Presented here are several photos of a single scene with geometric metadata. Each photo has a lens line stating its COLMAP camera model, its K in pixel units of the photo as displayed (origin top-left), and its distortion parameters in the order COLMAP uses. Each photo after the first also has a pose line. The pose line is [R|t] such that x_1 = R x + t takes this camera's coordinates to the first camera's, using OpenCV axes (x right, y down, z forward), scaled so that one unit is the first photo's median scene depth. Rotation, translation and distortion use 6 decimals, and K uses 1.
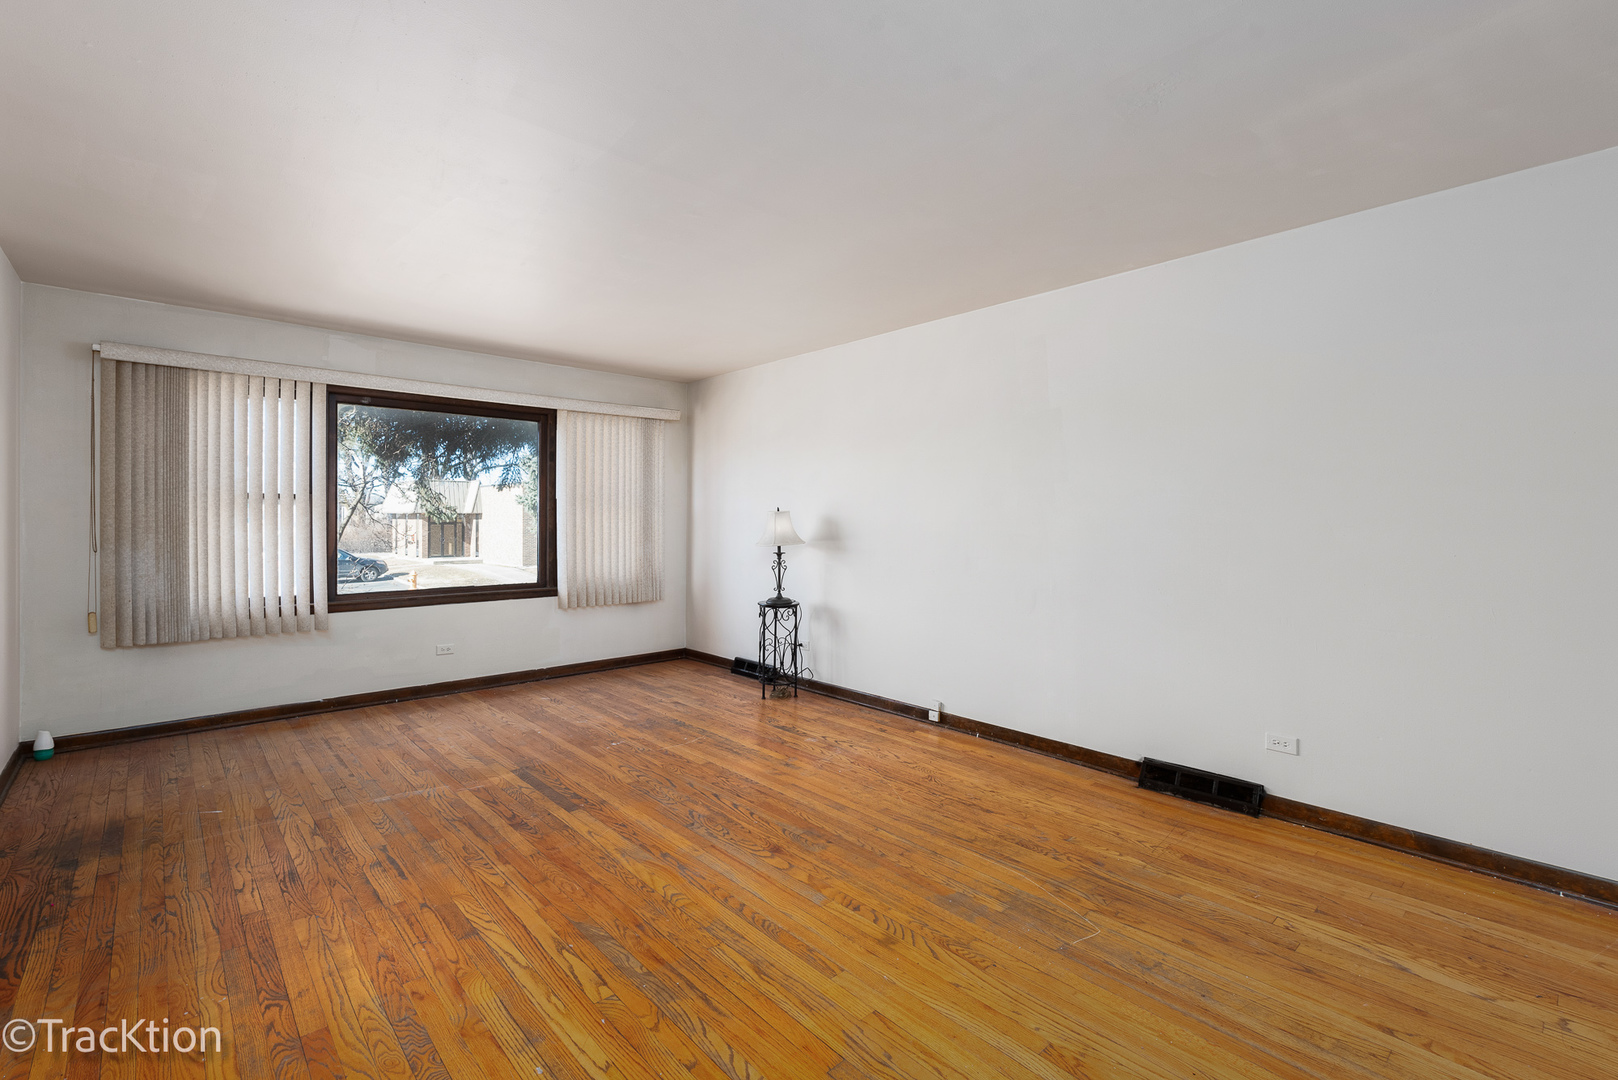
lens RADIAL K [[723.0, 0, 809.0], [0, 723.0, 510.1], [0, 0, 1]] dist [0.000612, -0.000078]
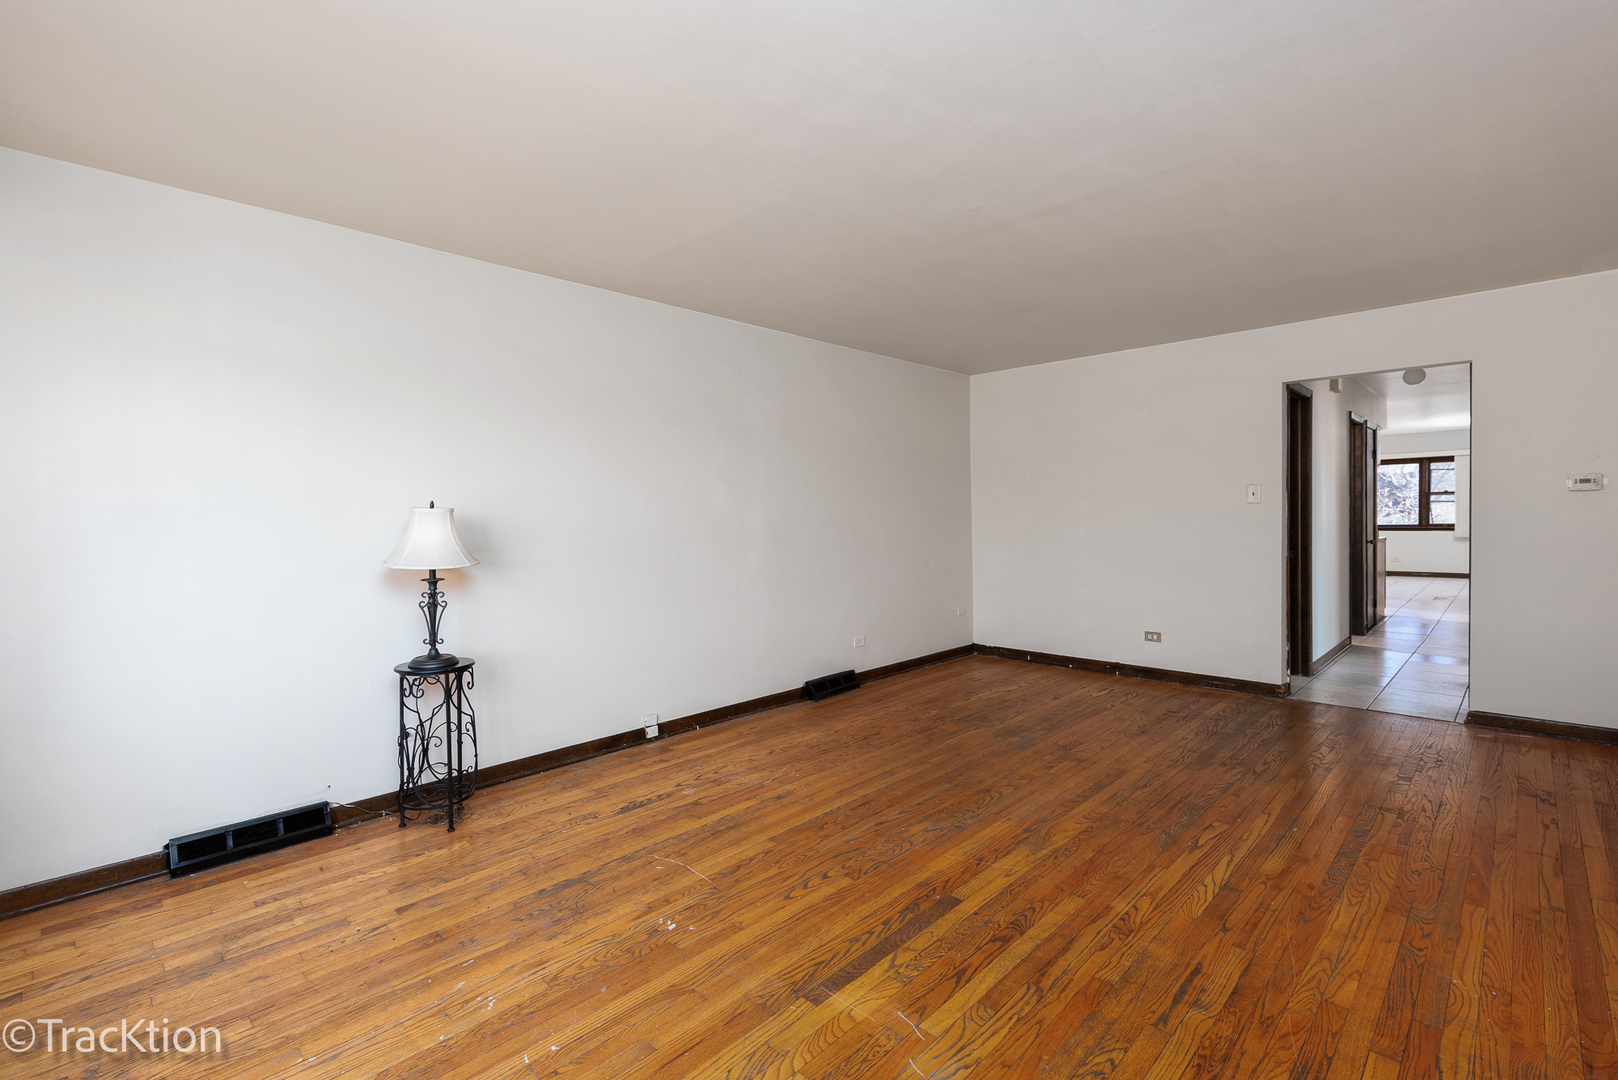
lens RADIAL K [[738.4, 0, 808.8], [0, 738.4, 514.7], [0, 0, 1]] dist [0.002860, -0.000103]
pose [[-0.061831, -0.006495, 0.998066, -1.093841], [0.006731, 0.999953, 0.006925, 0.003790], [-0.998064, 0.007146, -0.061784, 1.203666]]
